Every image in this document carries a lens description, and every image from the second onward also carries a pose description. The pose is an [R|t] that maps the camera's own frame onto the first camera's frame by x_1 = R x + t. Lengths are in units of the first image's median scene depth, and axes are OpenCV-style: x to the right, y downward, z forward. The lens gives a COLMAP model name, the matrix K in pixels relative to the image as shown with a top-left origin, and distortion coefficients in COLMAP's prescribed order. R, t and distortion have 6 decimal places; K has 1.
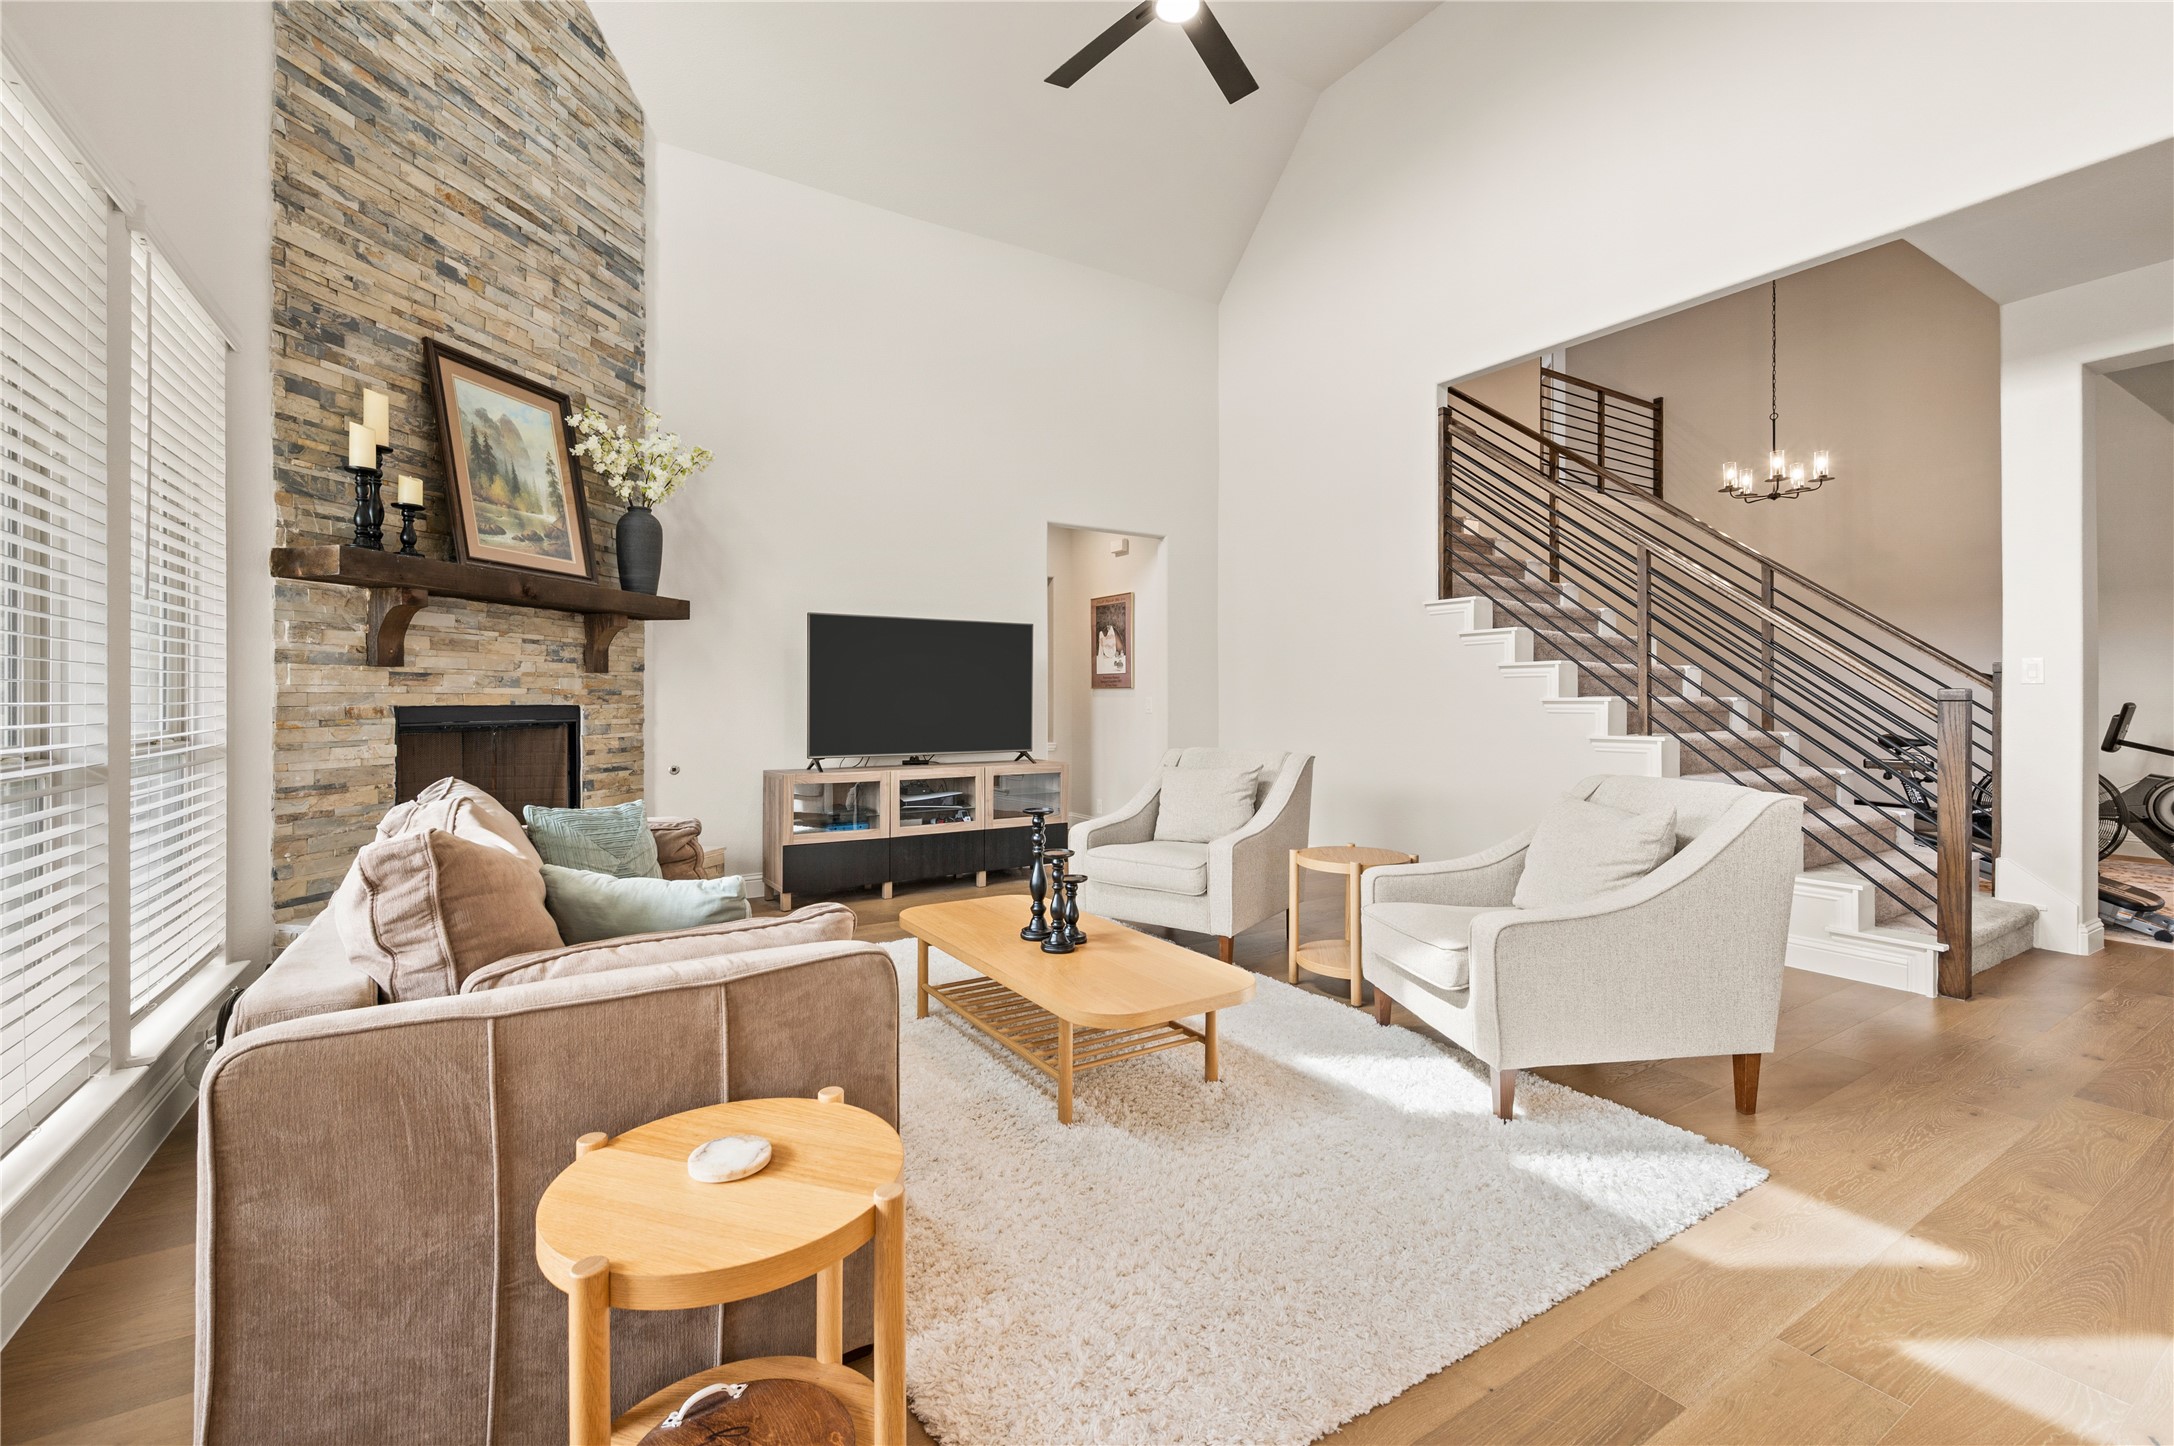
lens RADIAL K [[923.5, 0, 1111.6], [0, 923.5, 695.4], [0, 0, 1]] dist [-0.001351, 0.000070]
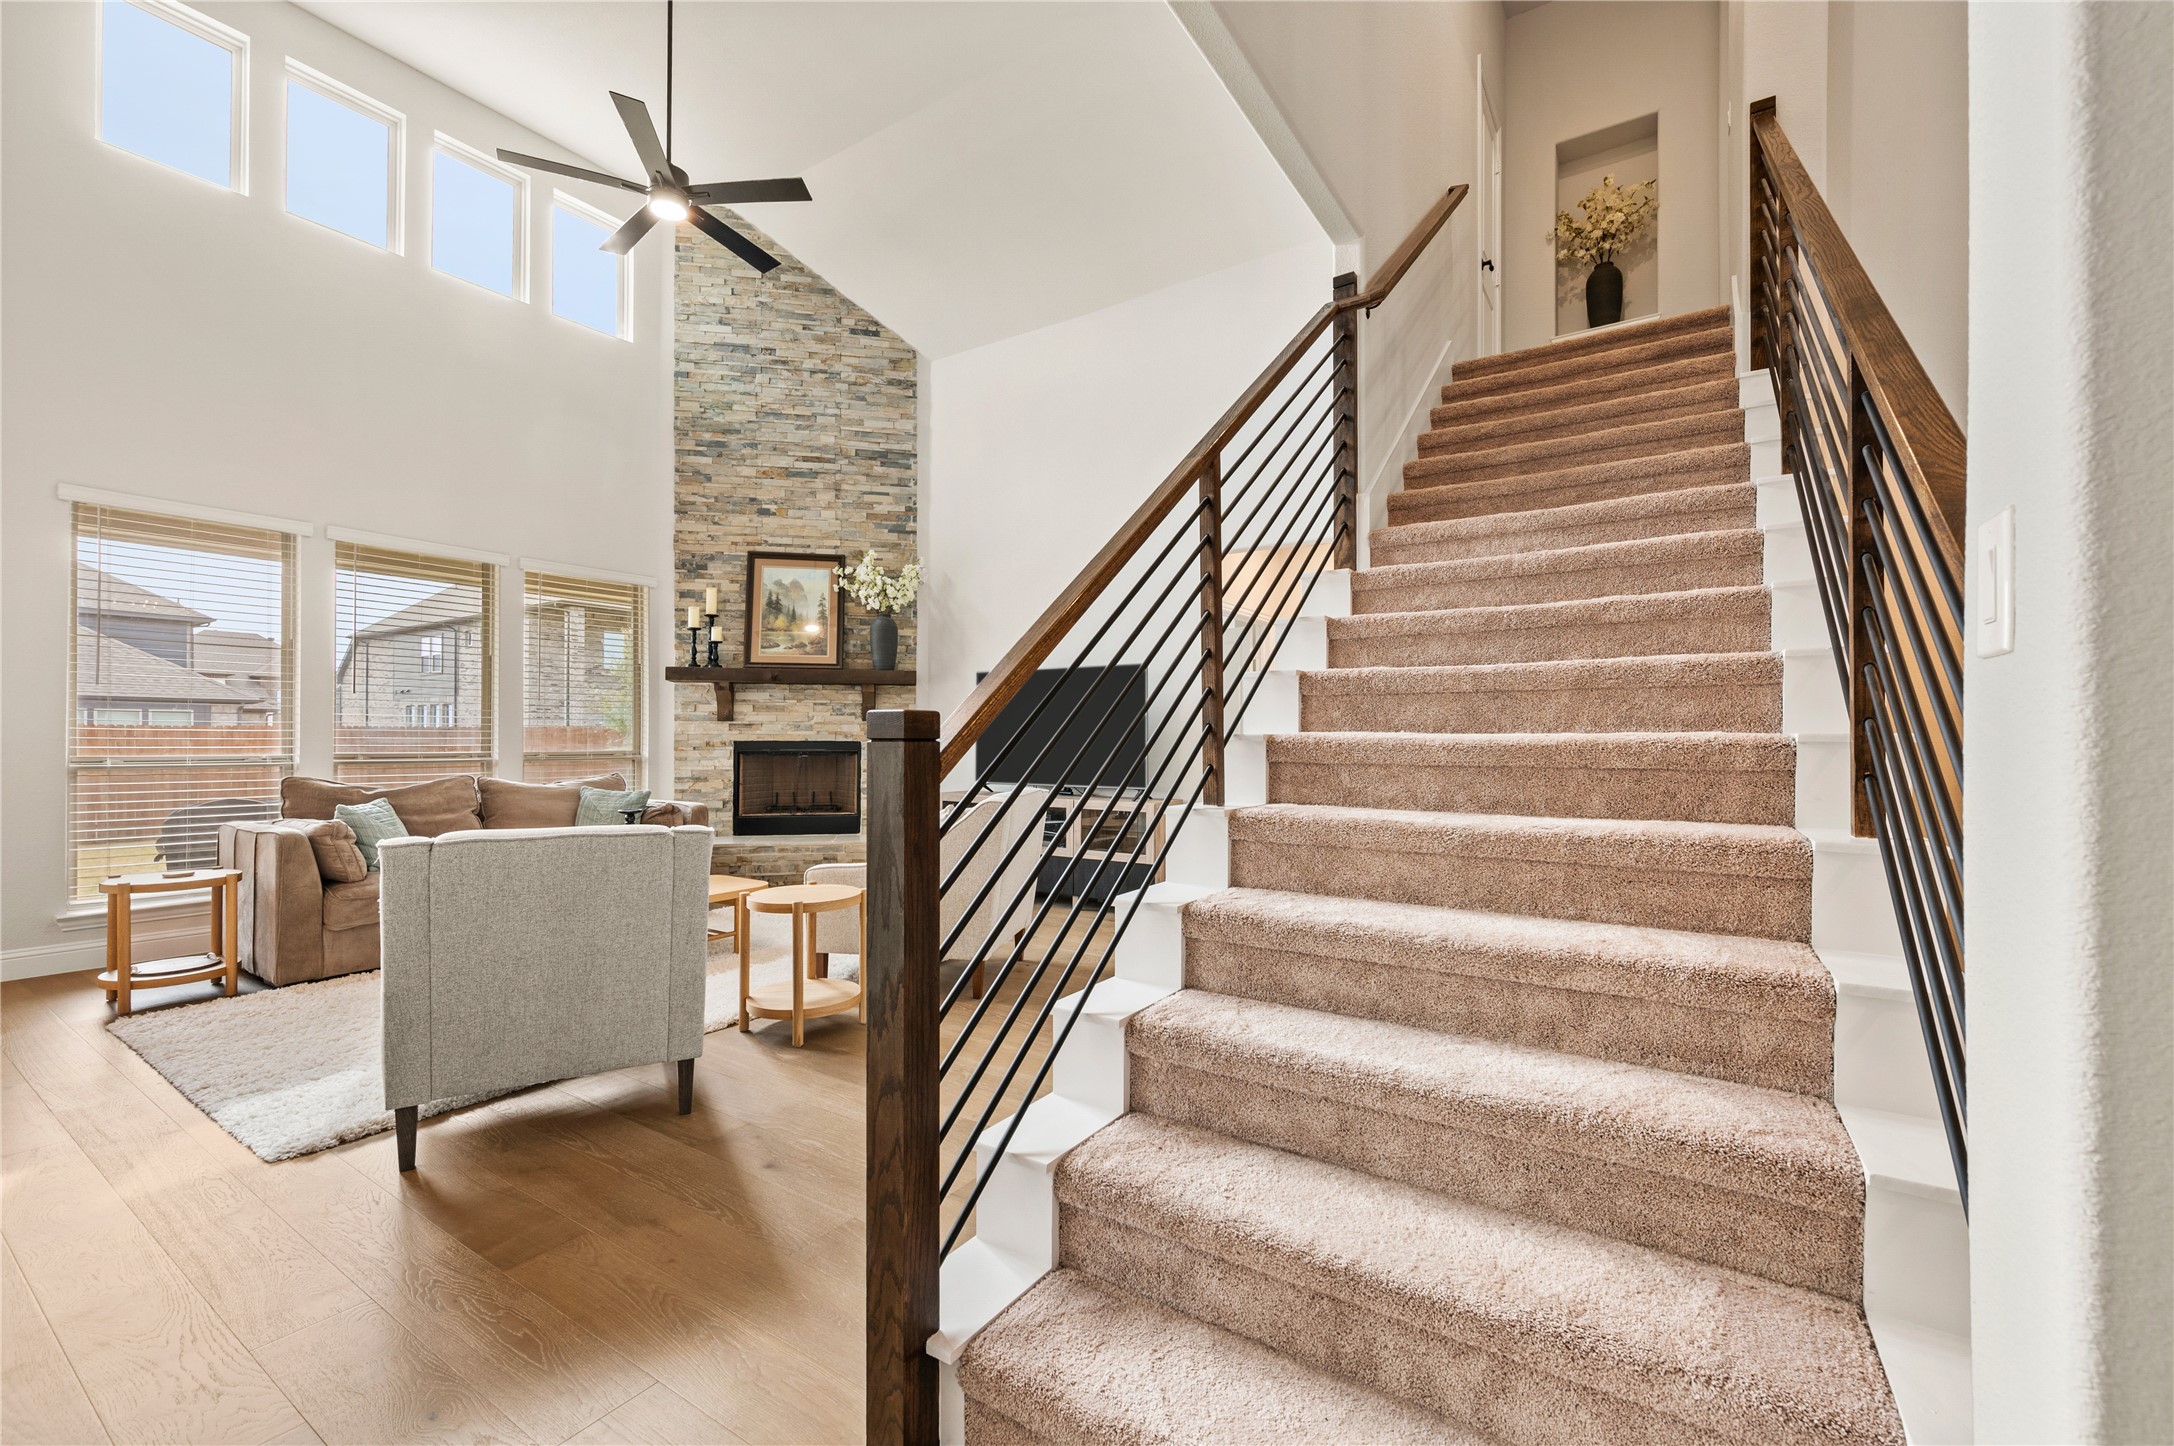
lens RADIAL K [[891.0, 0, 1096.7], [0, 891.0, 734.1], [0, 0, 1]] dist [-0.000579, -0.000004]
pose [[0.395705, -0.005911, -0.918359, 1.139129], [0.001513, 0.999982, -0.005784, 0.008417], [0.918377, 0.000899, 0.395706, 0.835266]]
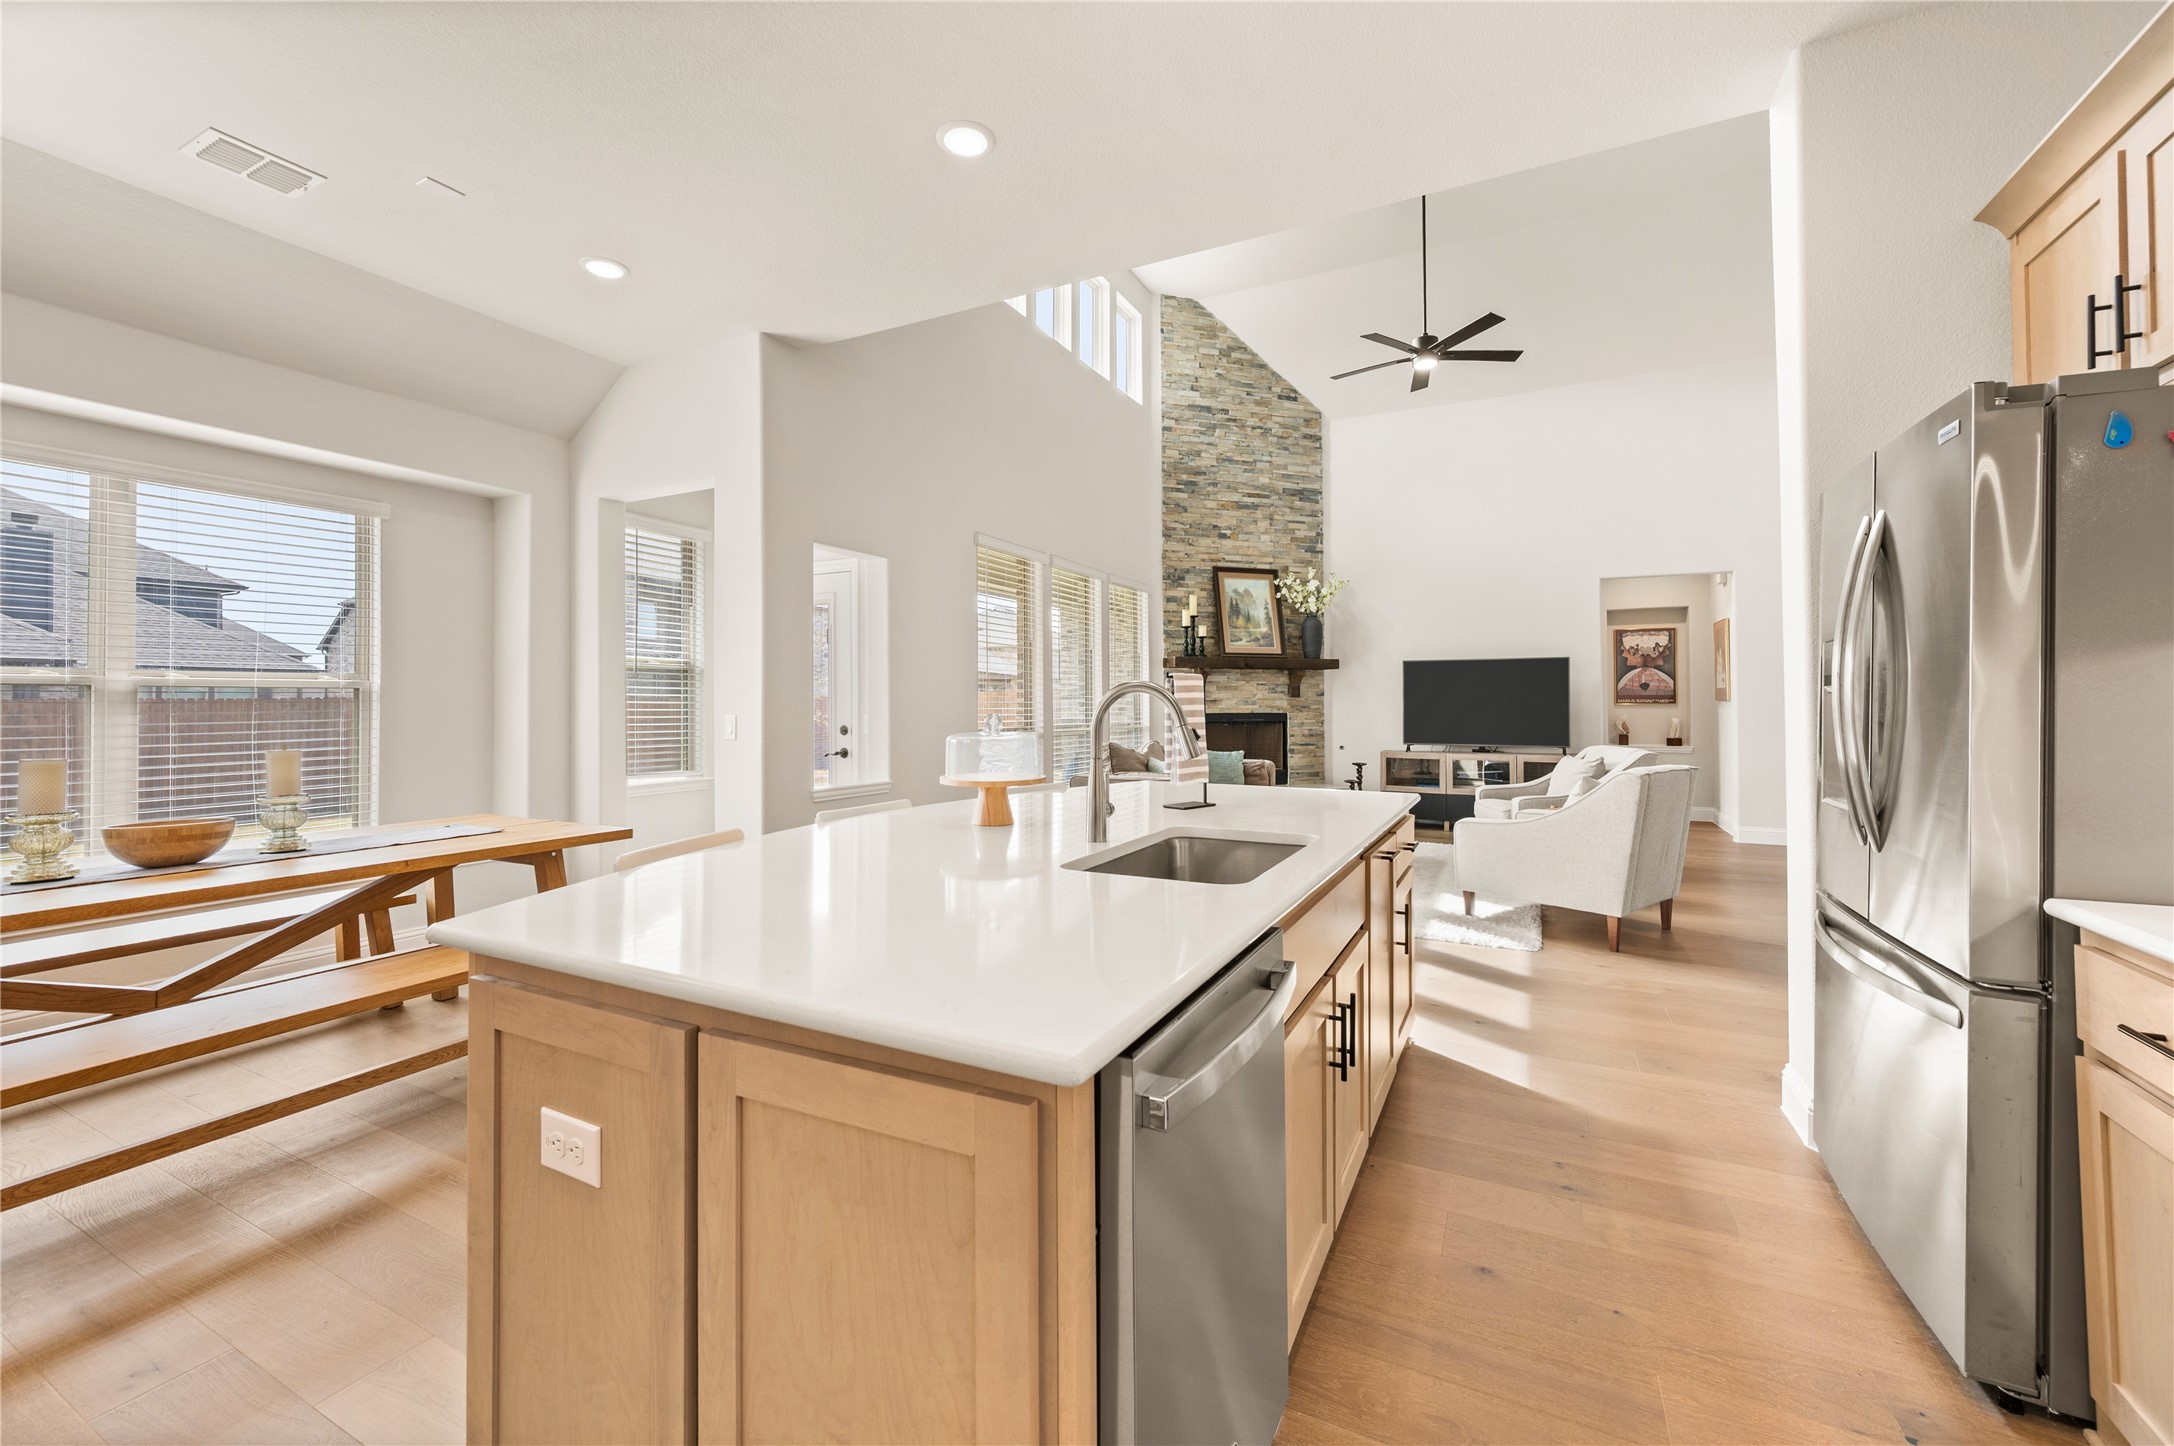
lens RADIAL K [[874.4, 0, 1091.5], [0, 874.4, 692.0], [0, 0, 1]] dist [-0.000549, 0.000053]
pose [[0.495379, -0.015138, -0.868545, 1.035364], [0.005573, 0.999883, -0.014249, -0.012619], [0.868659, 0.002218, 0.495406, -0.418627]]
